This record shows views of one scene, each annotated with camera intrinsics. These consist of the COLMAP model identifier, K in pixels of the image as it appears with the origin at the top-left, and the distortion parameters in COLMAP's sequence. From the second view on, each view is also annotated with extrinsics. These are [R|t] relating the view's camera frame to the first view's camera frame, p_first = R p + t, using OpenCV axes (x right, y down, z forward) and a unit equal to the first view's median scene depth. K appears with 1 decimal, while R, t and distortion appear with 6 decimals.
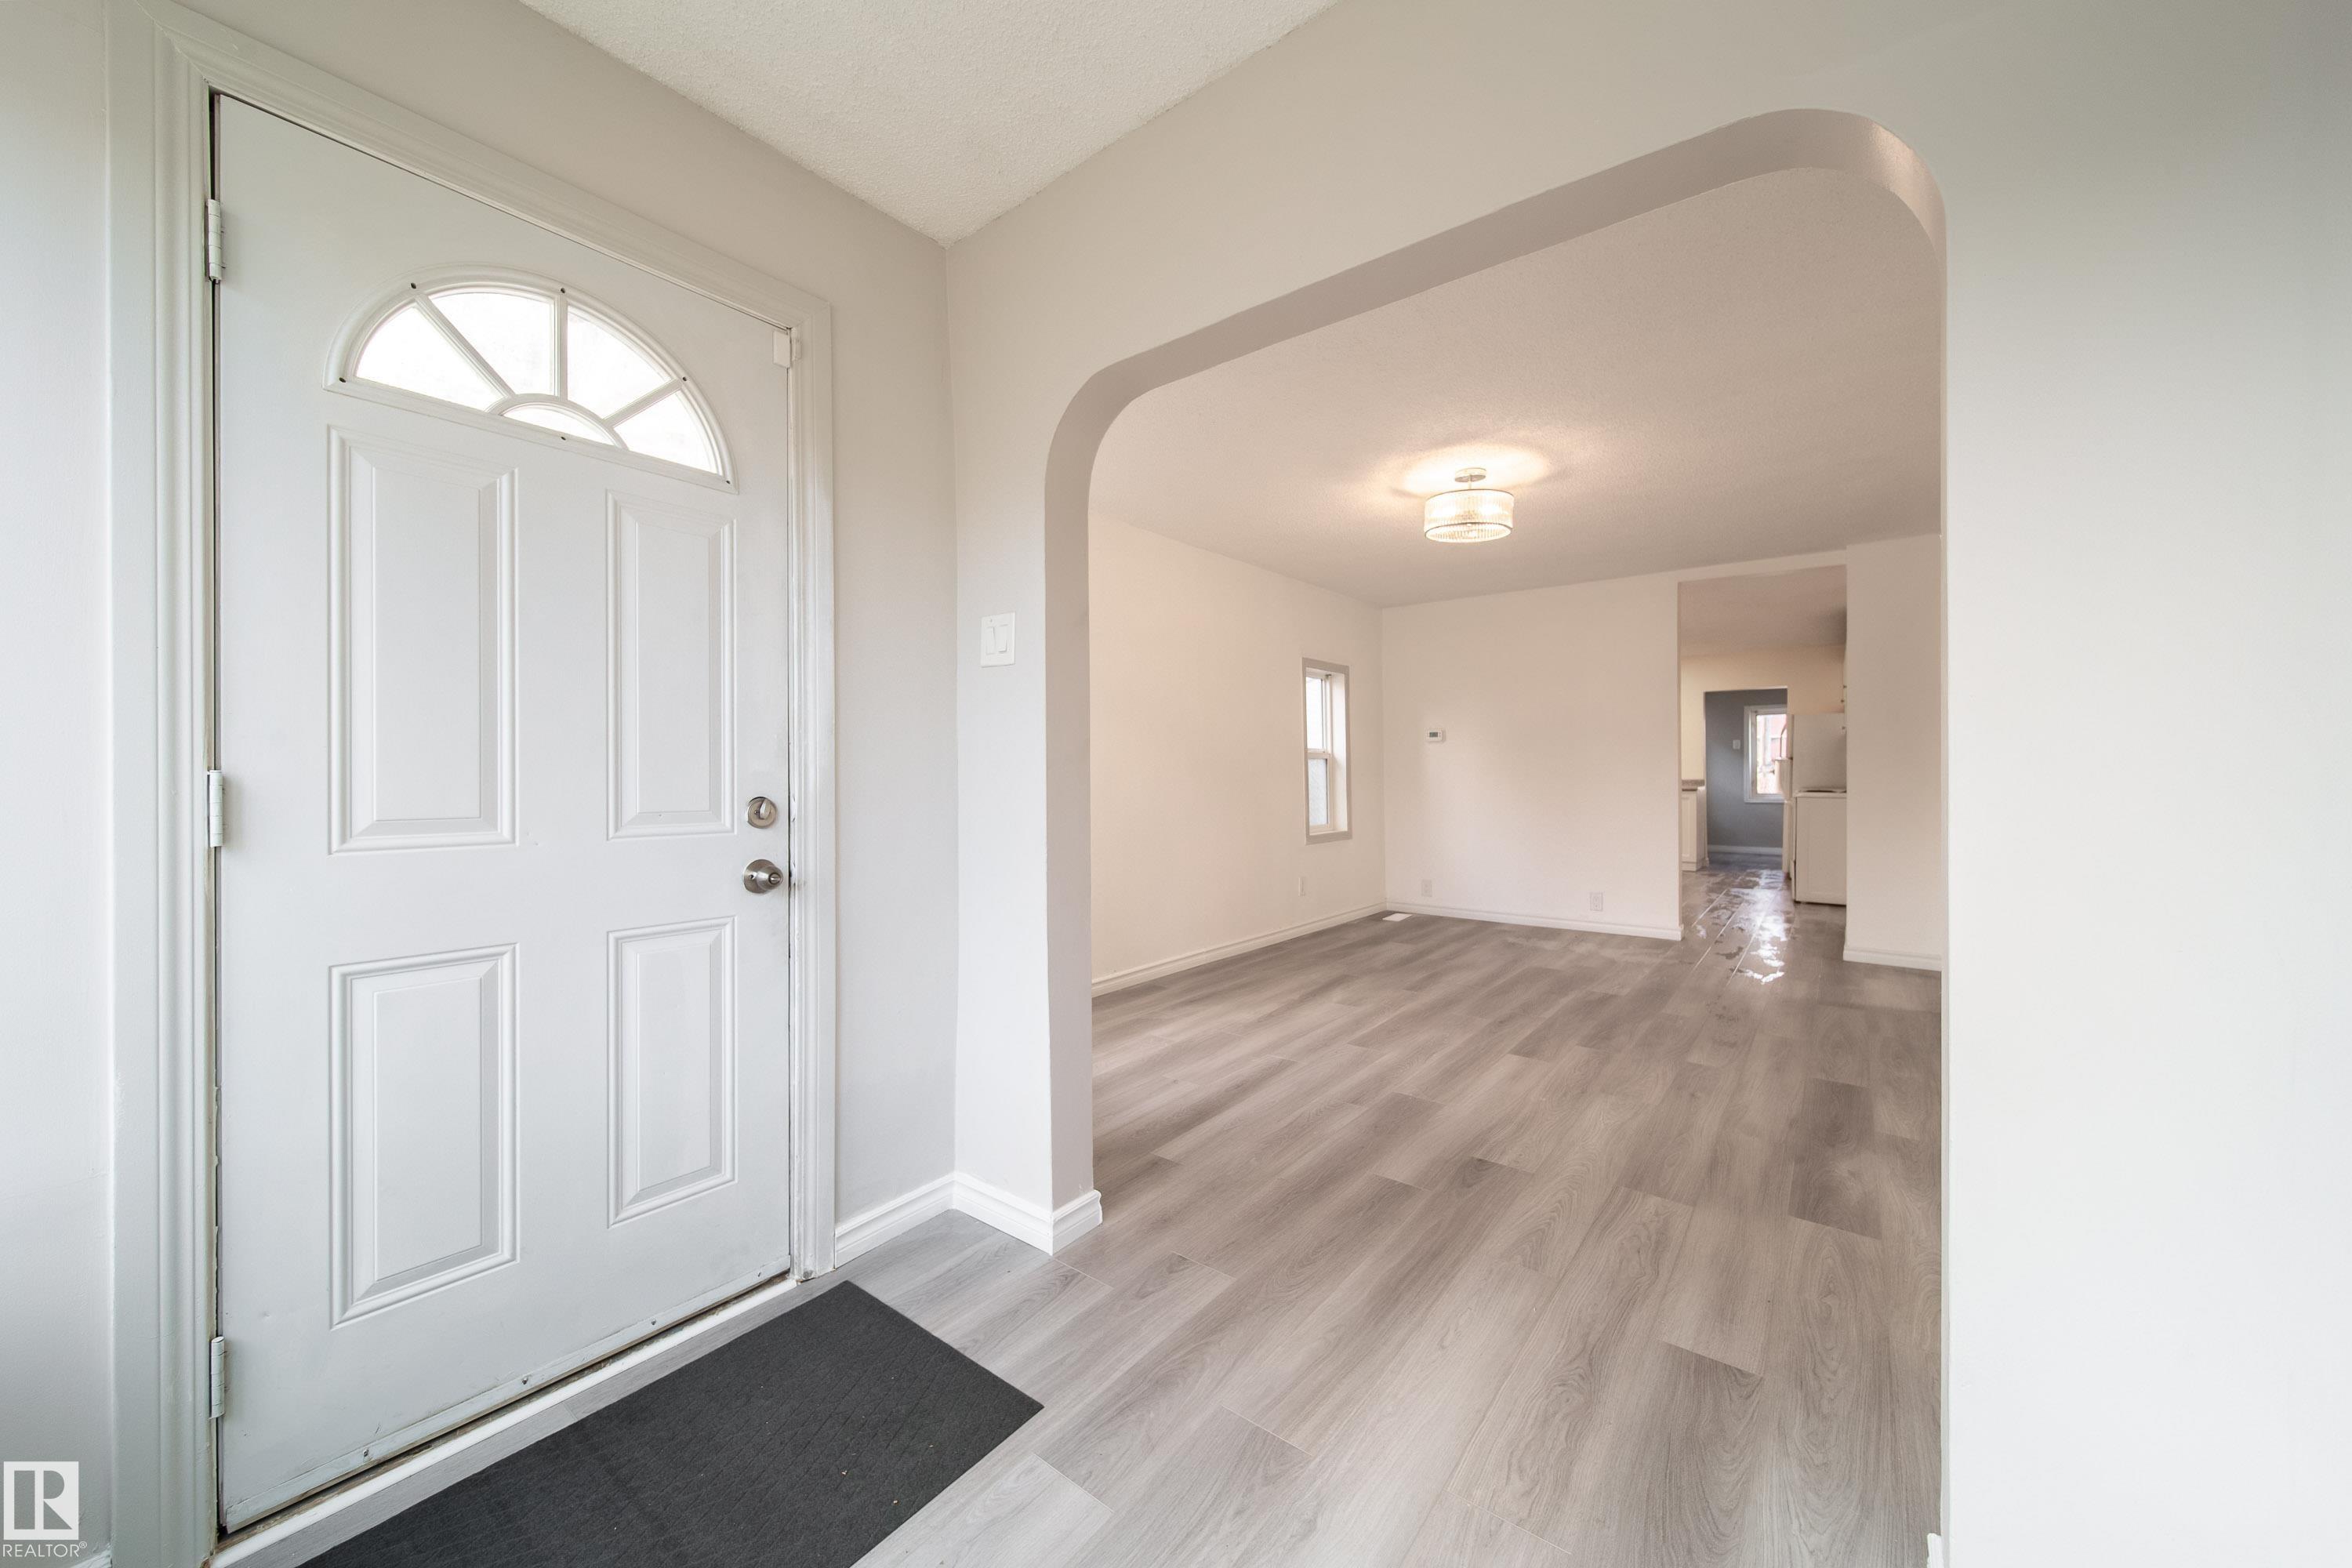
lens RADIAL K [[855.0, 0, 1182.2], [0, 855.0, 778.5], [0, 0, 1]] dist [0.000668, -0.000204]
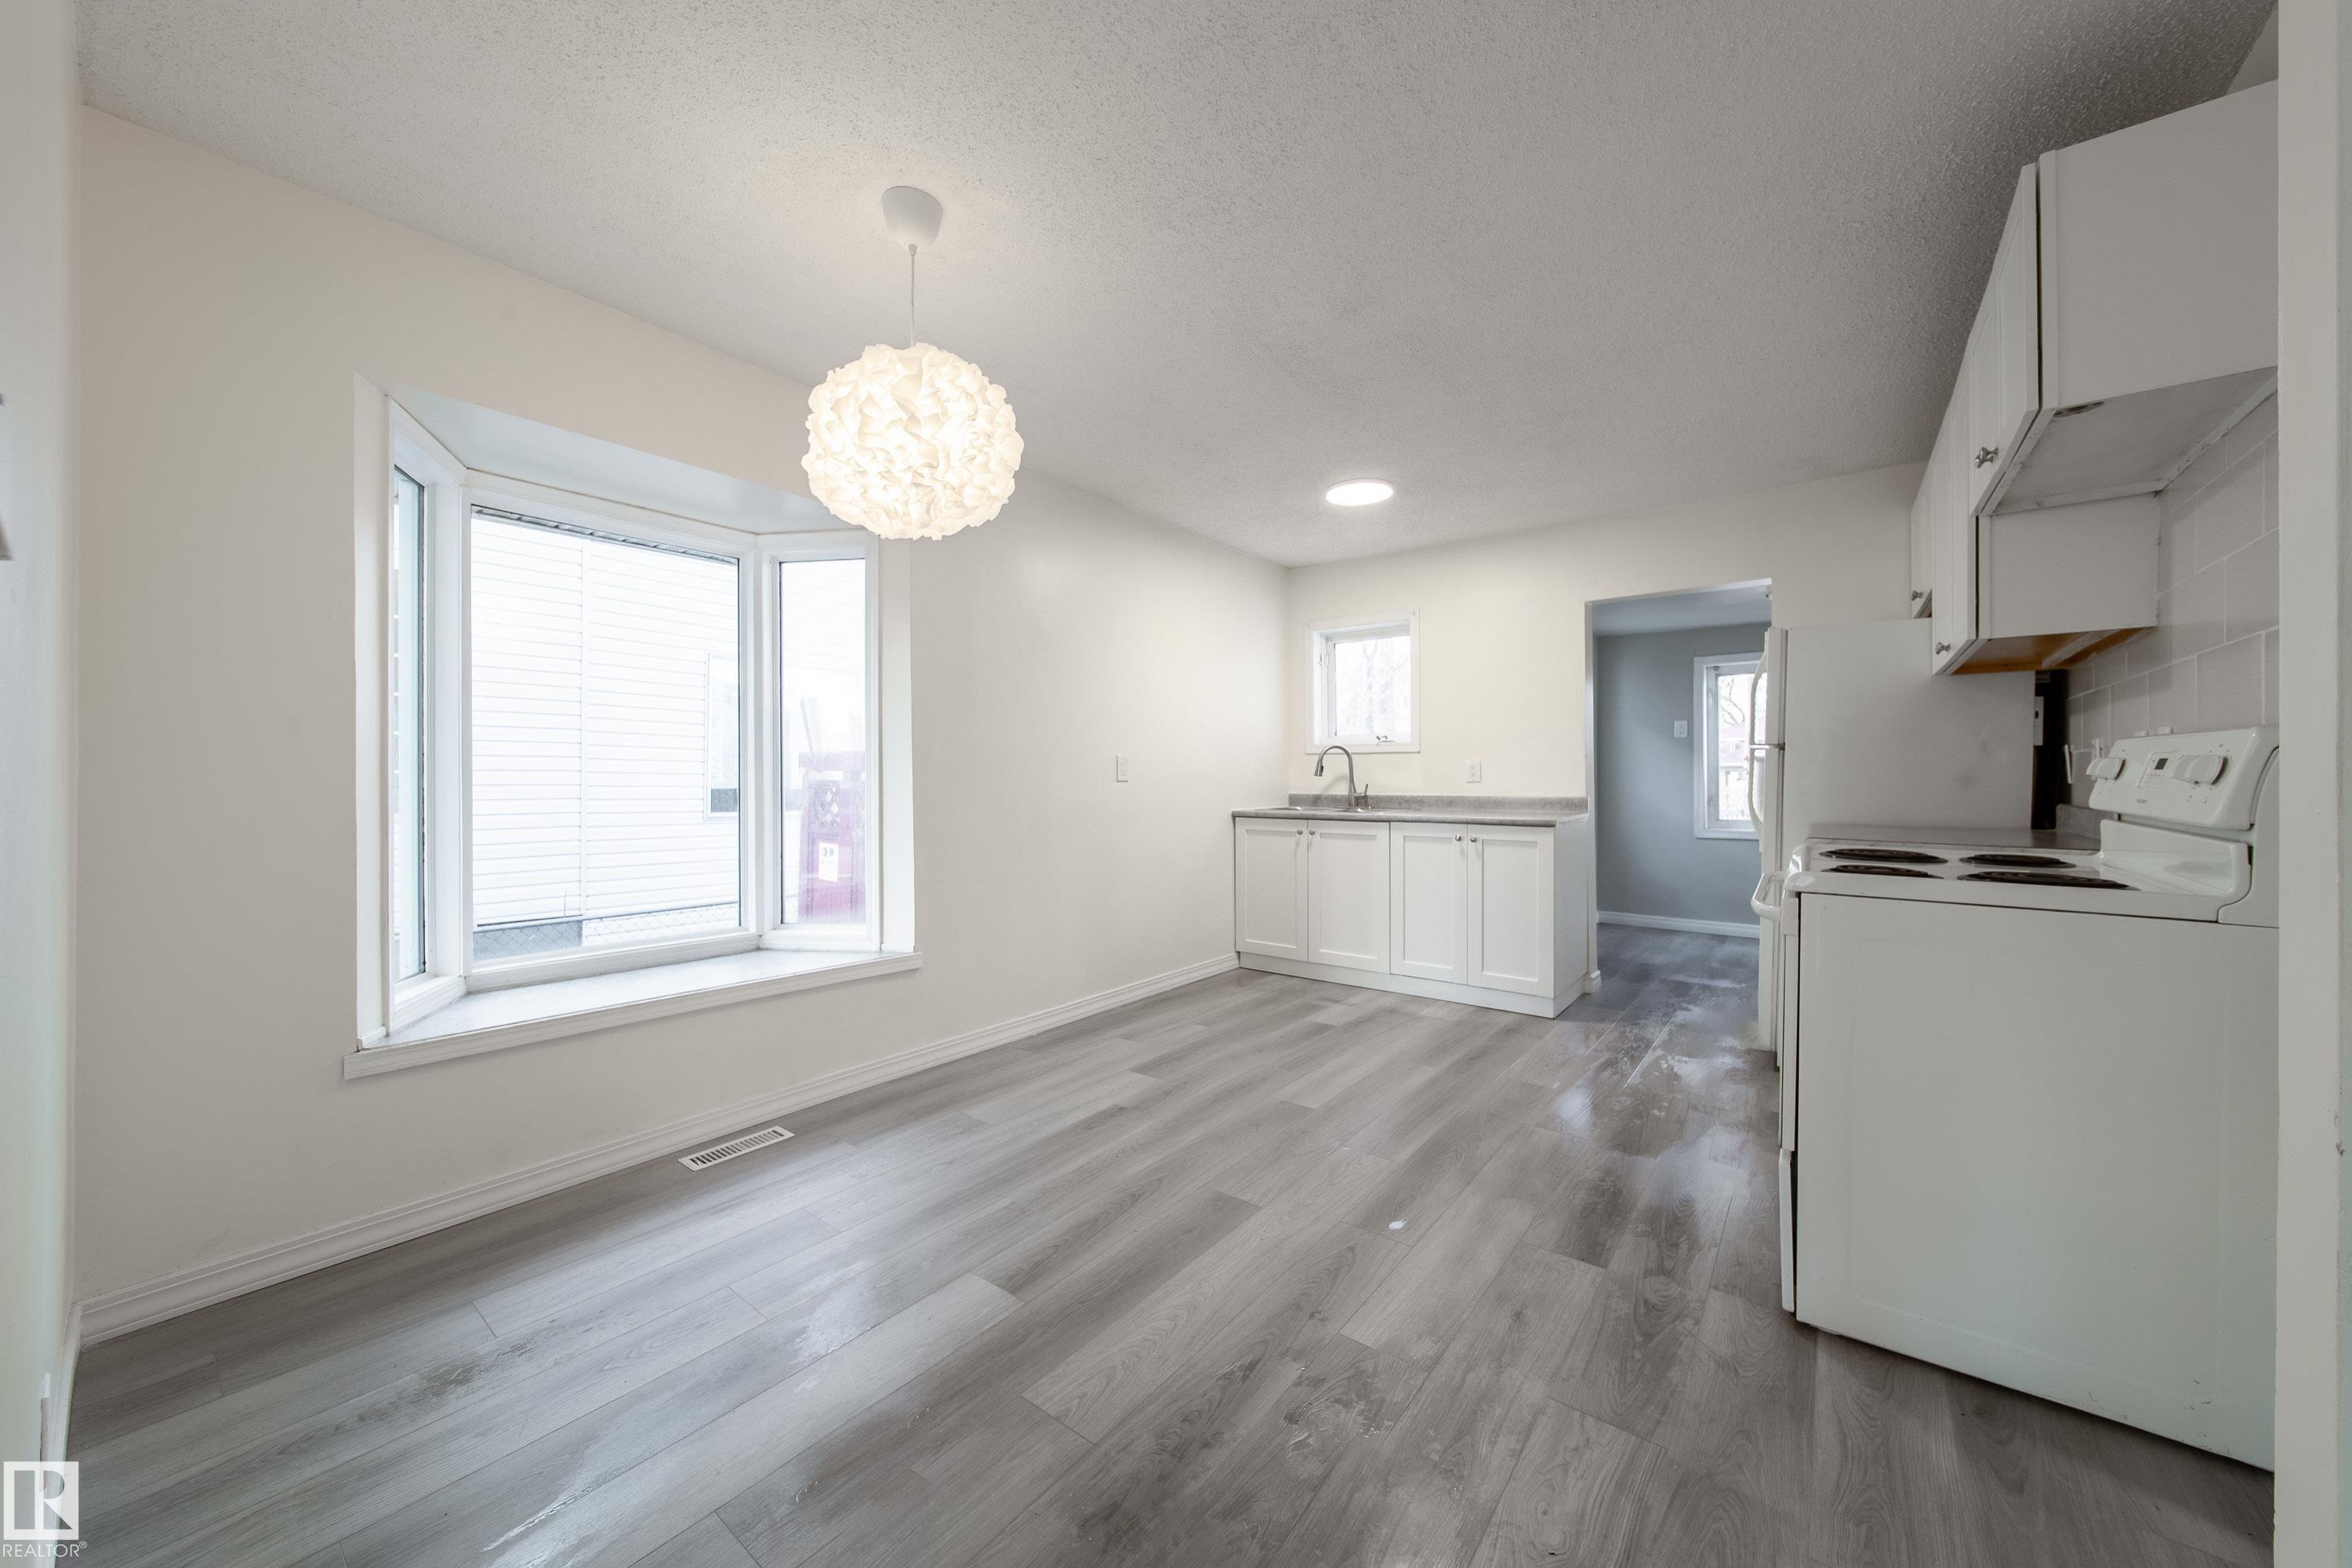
lens RADIAL K [[839.9, 0, 1179.9], [0, 839.9, 779.5], [0, 0, 1]] dist [0.000663, -0.000383]
pose [[0.999991, 0.002693, -0.003304, 1.065181], [-0.002708, 0.999987, -0.004427, -0.015410], [0.003292, 0.004436, 0.999985, 1.494102]]
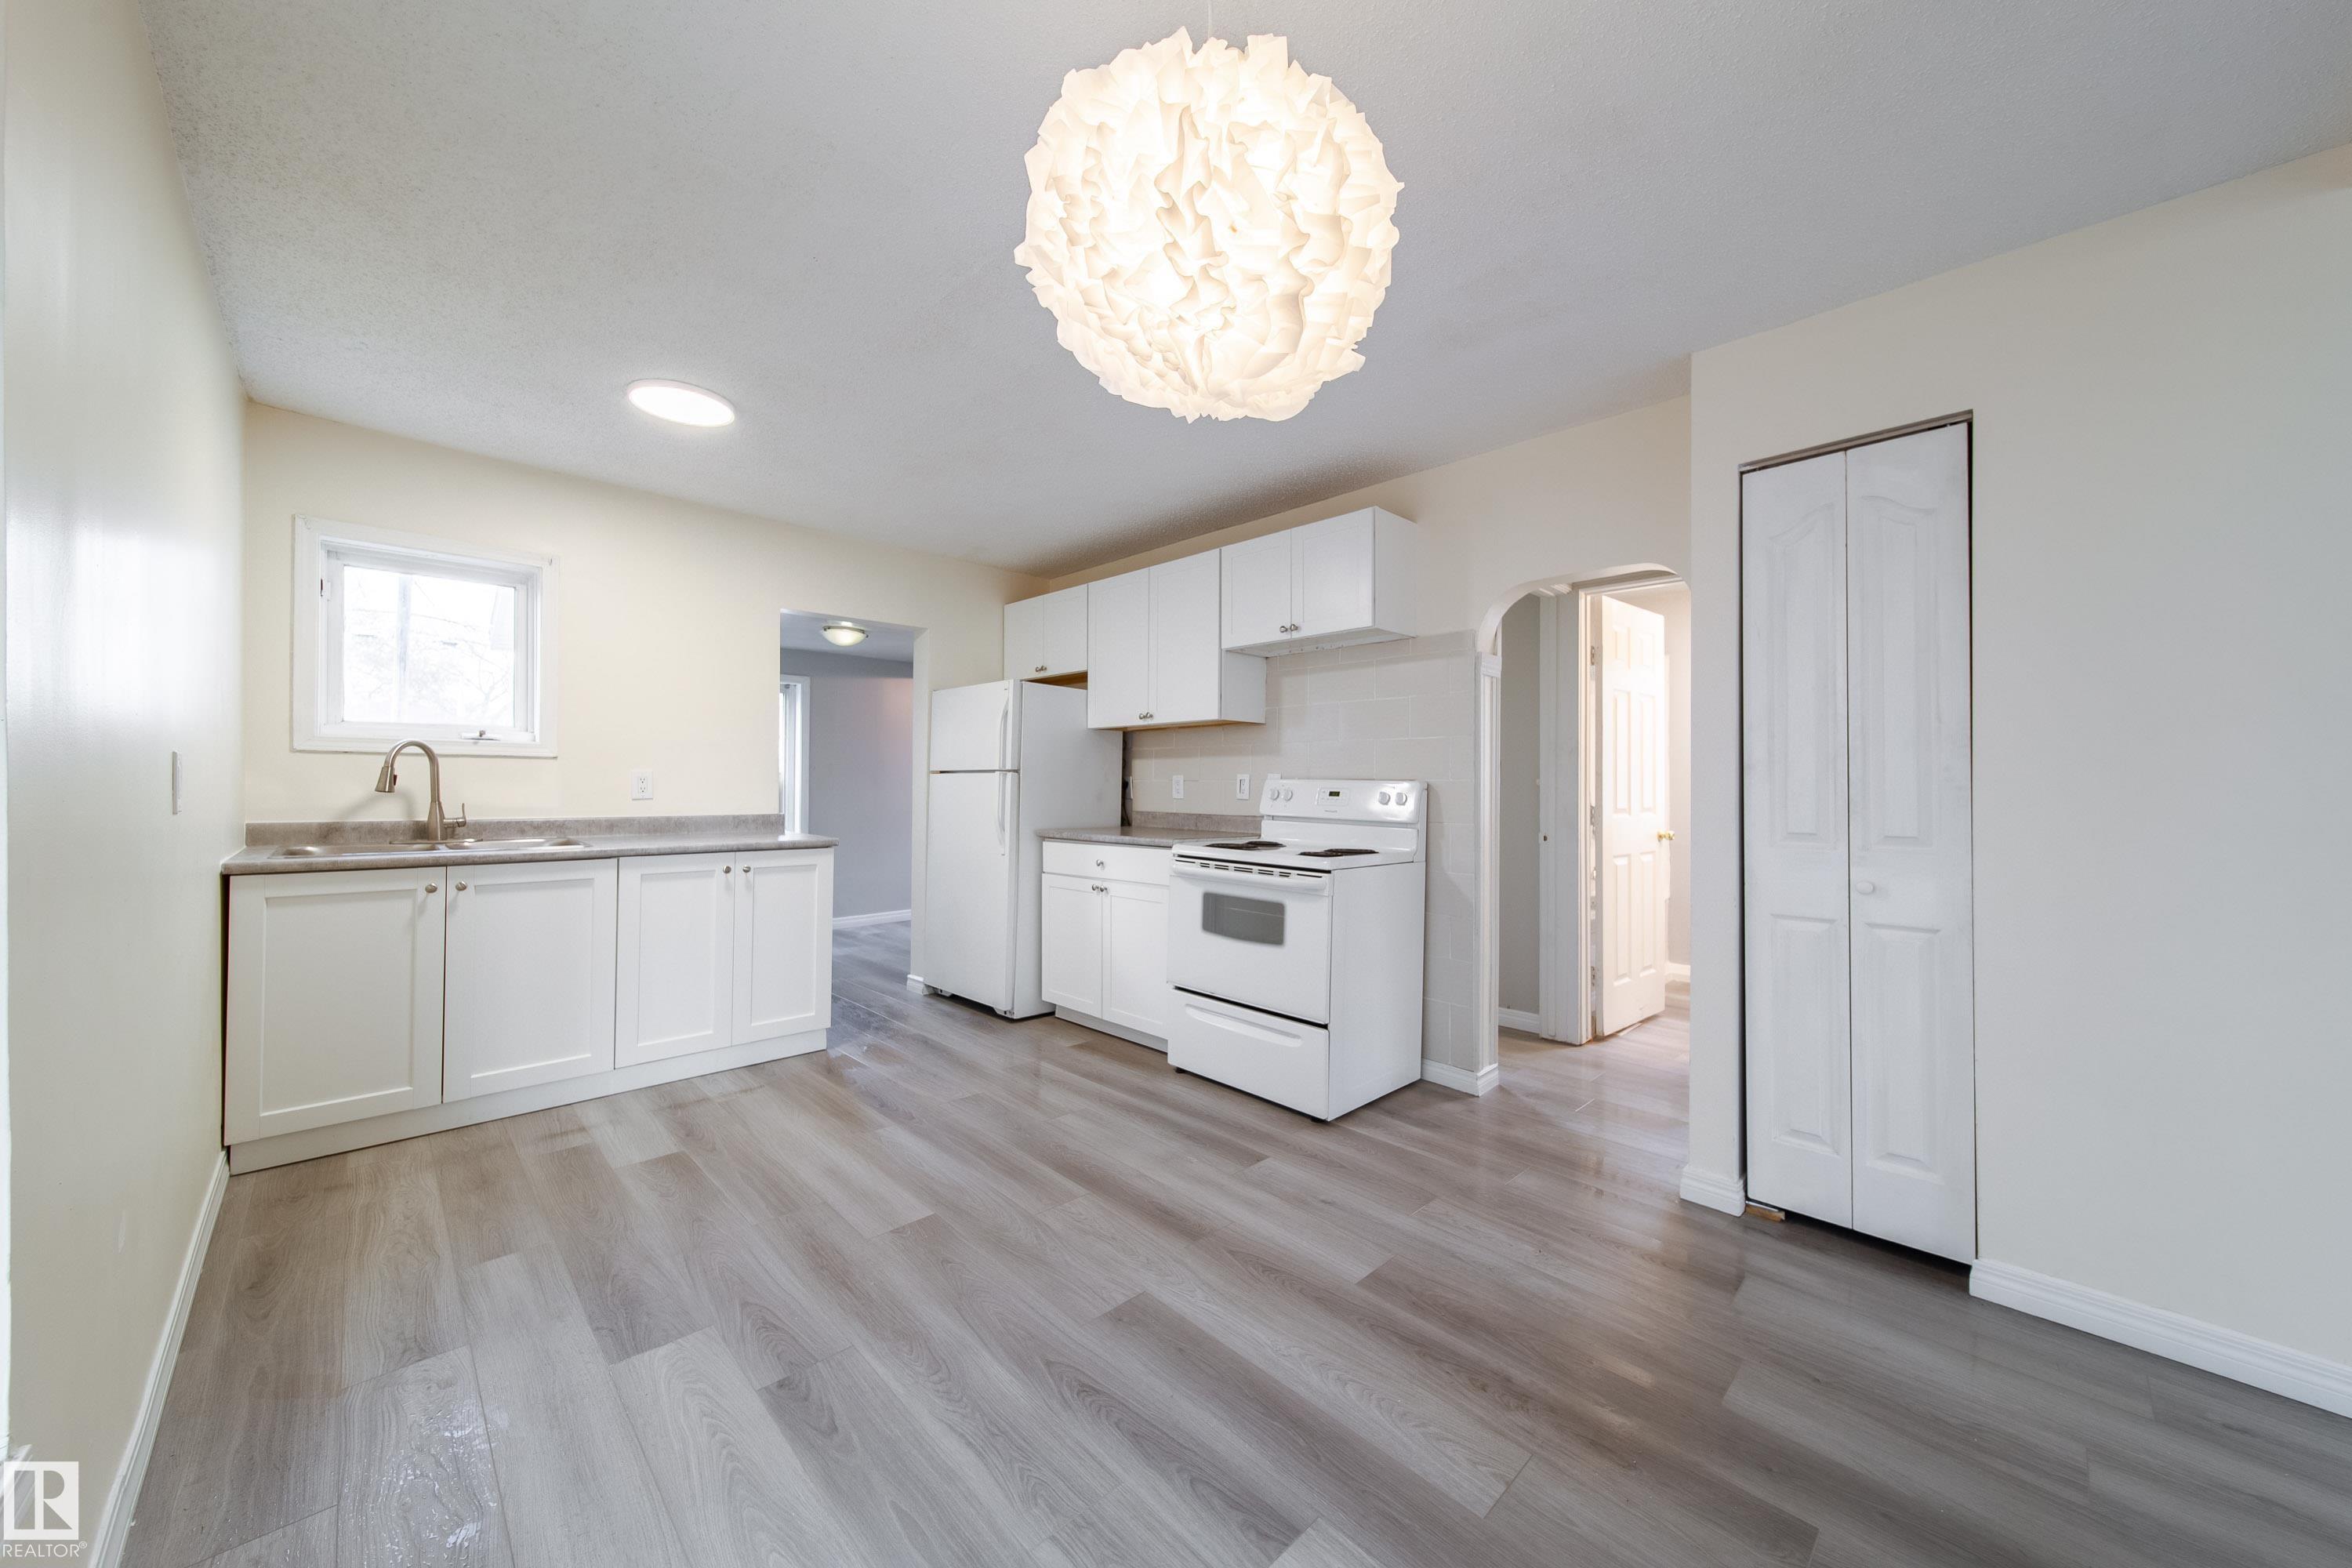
lens RADIAL K [[839.9, 0, 1179.9], [0, 839.9, 779.5], [0, 0, 1]] dist [0.000663, -0.000383]
pose [[0.138176, 0.011144, 0.990345, 0.596536], [-0.002782, 0.999937, -0.010864, -0.032738], [-0.990404, -0.001254, 0.138198, 1.994020]]
